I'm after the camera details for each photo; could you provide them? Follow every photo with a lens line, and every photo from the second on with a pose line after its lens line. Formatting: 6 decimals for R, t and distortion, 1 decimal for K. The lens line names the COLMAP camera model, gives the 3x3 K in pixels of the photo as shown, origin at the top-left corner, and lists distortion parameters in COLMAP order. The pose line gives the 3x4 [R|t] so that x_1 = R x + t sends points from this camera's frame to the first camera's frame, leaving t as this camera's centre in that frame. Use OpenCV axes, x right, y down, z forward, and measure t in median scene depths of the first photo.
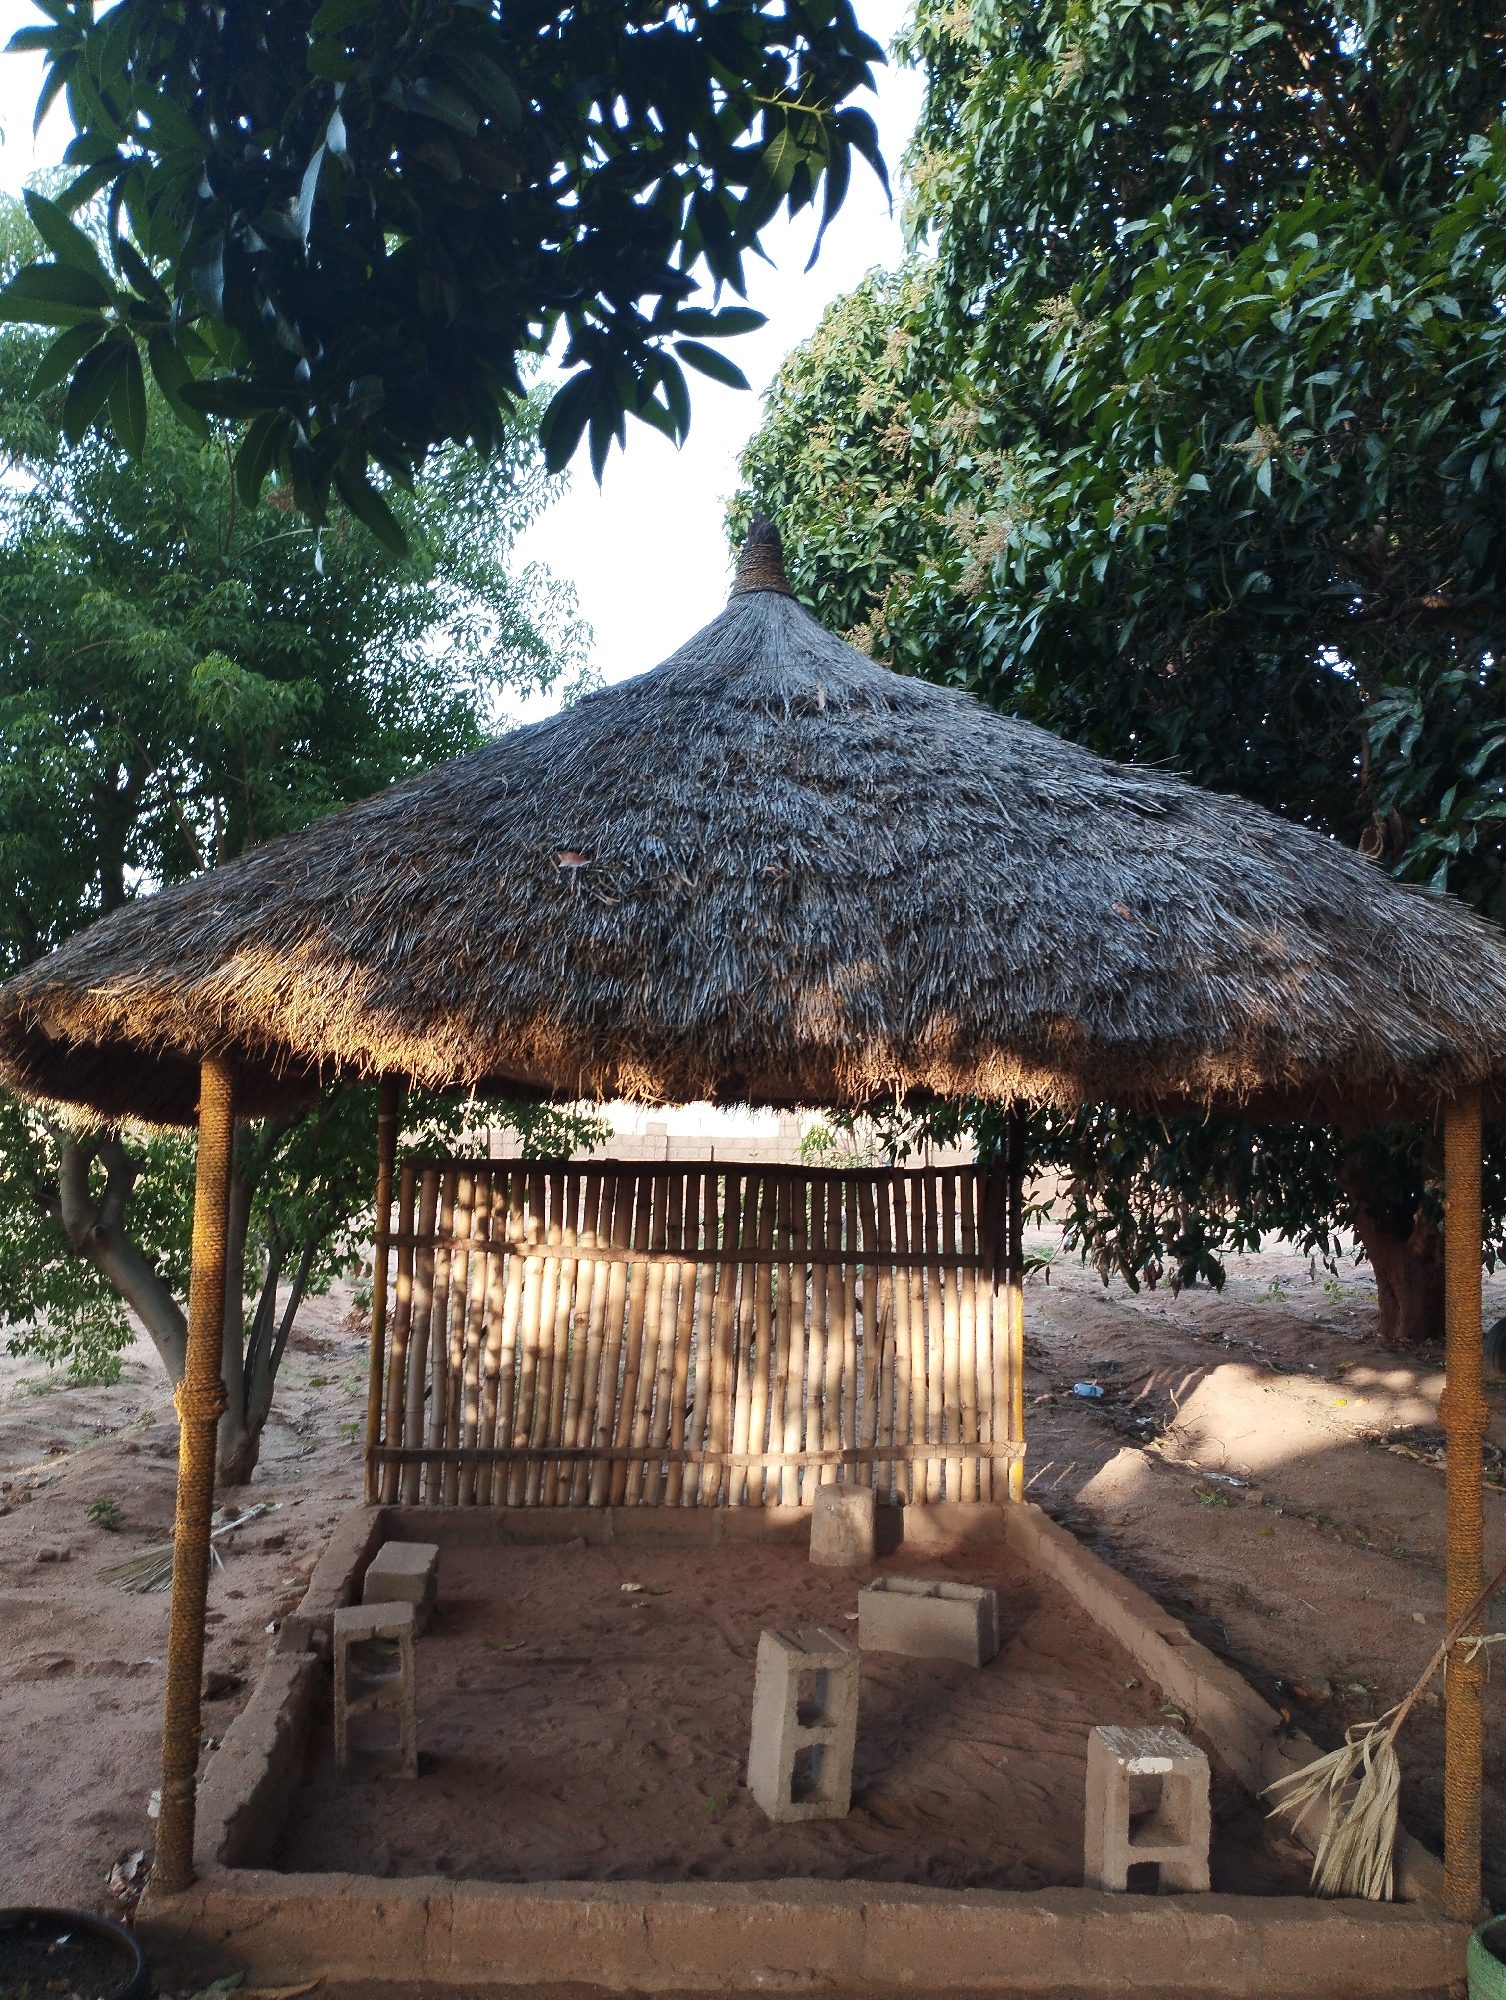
lens RADIAL K [[1651.2, 0, 753.0], [0, 1651.2, 1000.0], [0, 0, 1]] dist [0.010931, -0.005967]
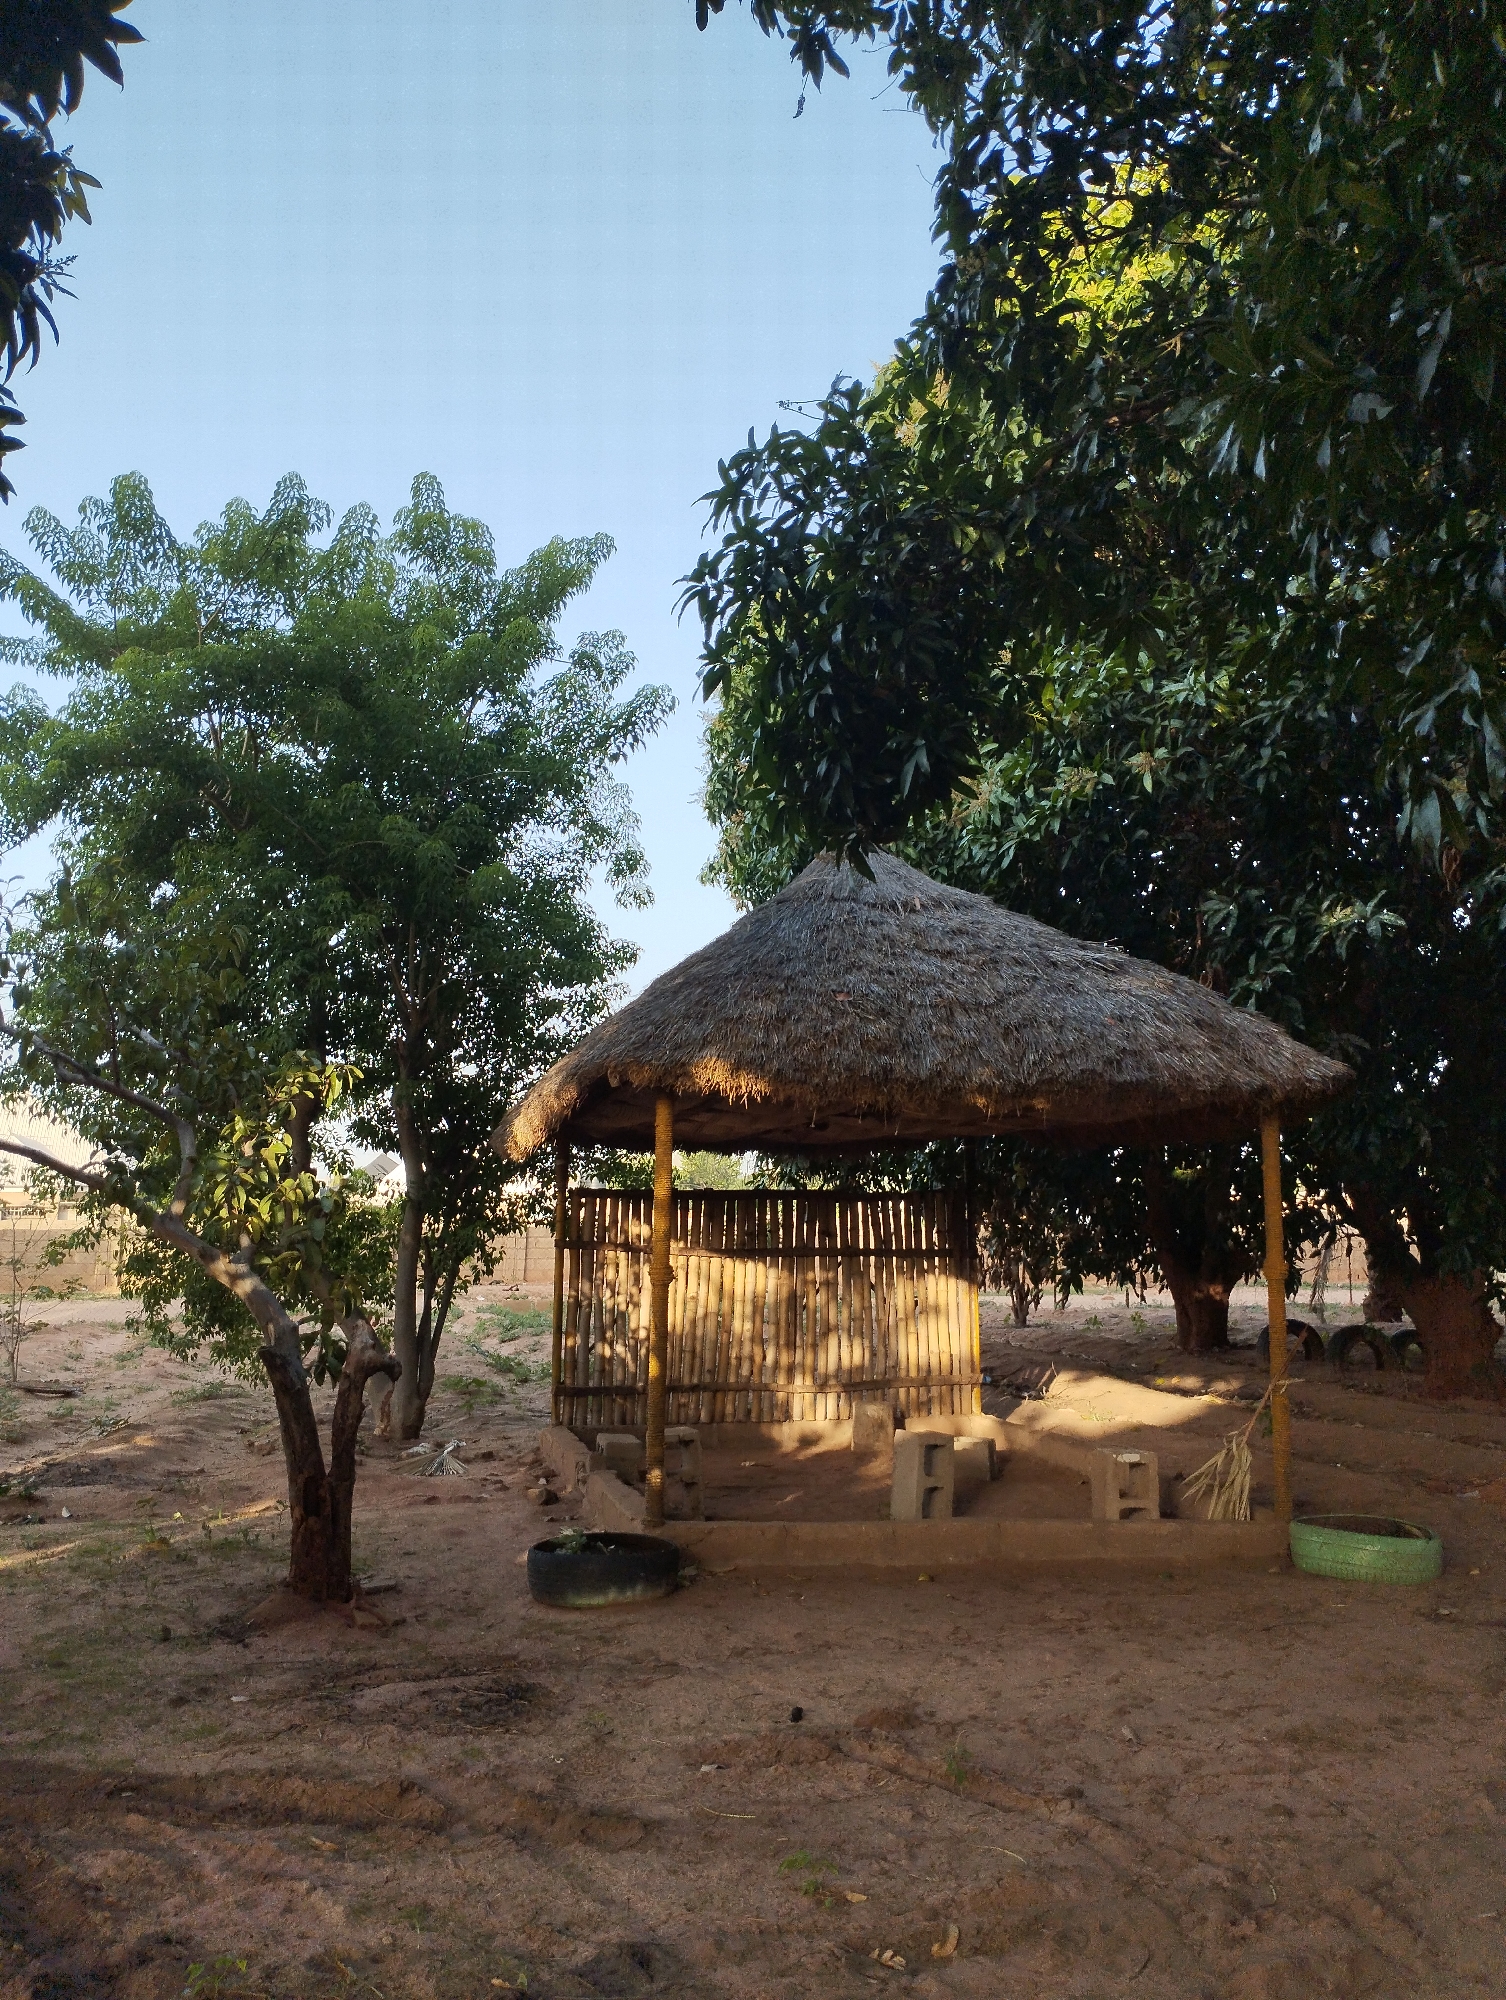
lens RADIAL K [[1651.2, 0, 753.0], [0, 1651.2, 1000.0], [0, 0, 1]] dist [0.010931, -0.005967]
pose [[0.990434, -0.001653, 0.137976, -0.413652], [0.010721, 0.997827, -0.065004, 0.039917], [-0.137569, 0.065862, 0.988300, -0.797950]]
